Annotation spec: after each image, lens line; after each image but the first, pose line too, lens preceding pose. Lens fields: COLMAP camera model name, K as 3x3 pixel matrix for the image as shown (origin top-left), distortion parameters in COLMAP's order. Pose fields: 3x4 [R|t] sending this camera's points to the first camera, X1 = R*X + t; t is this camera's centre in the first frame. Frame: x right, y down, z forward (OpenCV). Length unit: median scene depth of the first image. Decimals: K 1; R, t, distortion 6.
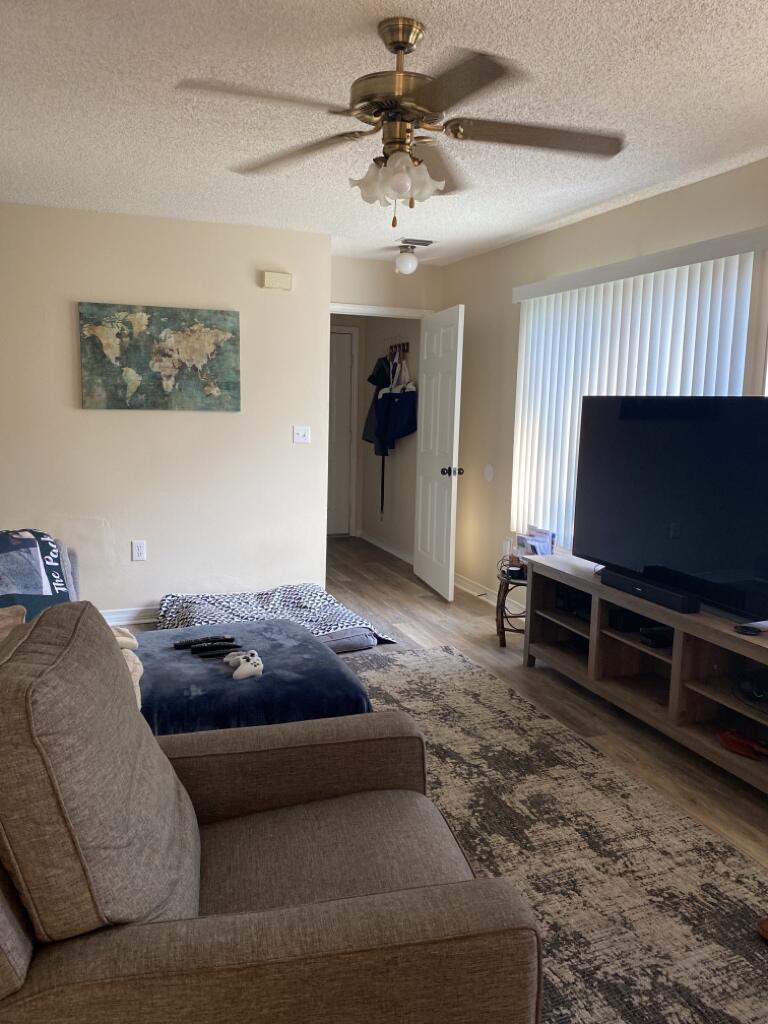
lens RADIAL K [[774.5, 0, 384.4], [0, 774.5, 512.1], [0, 0, 1]] dist [0.009101, -0.023569]
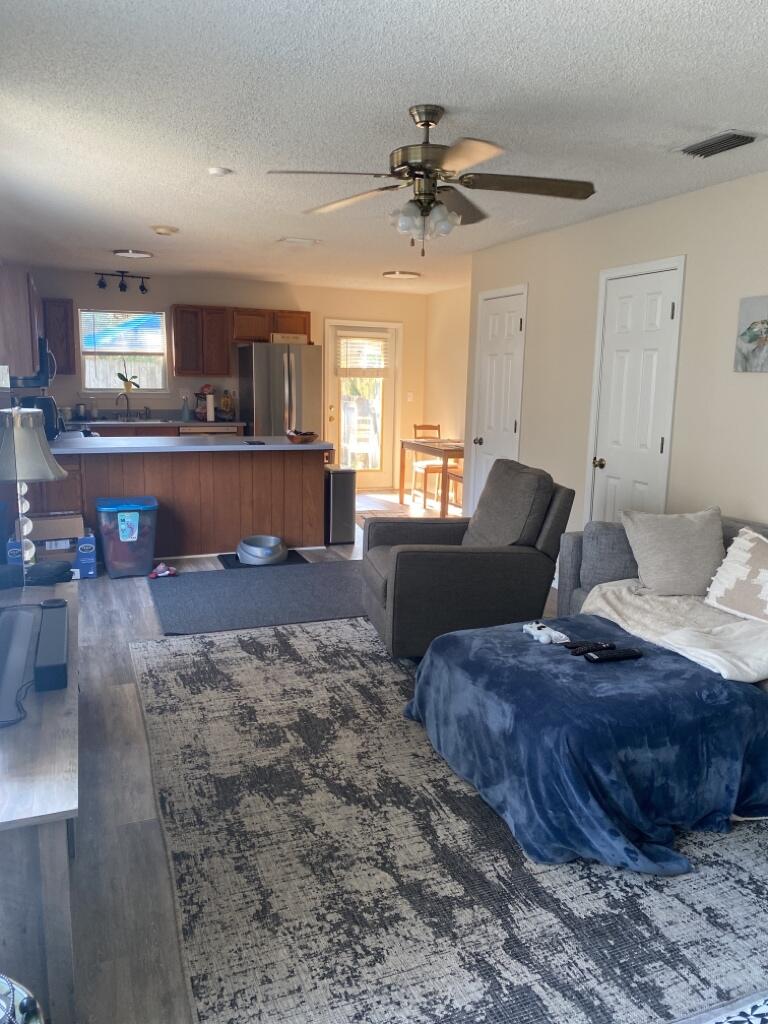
lens RADIAL K [[774.5, 0, 384.3], [0, 774.5, 512.0], [0, 0, 1]] dist [0.009101, -0.023569]
pose [[-0.998976, -0.043301, -0.013121, 0.063932], [-0.045231, 0.948394, 0.313852, -0.281451], [-0.001146, 0.314124, -0.949381, 1.856108]]
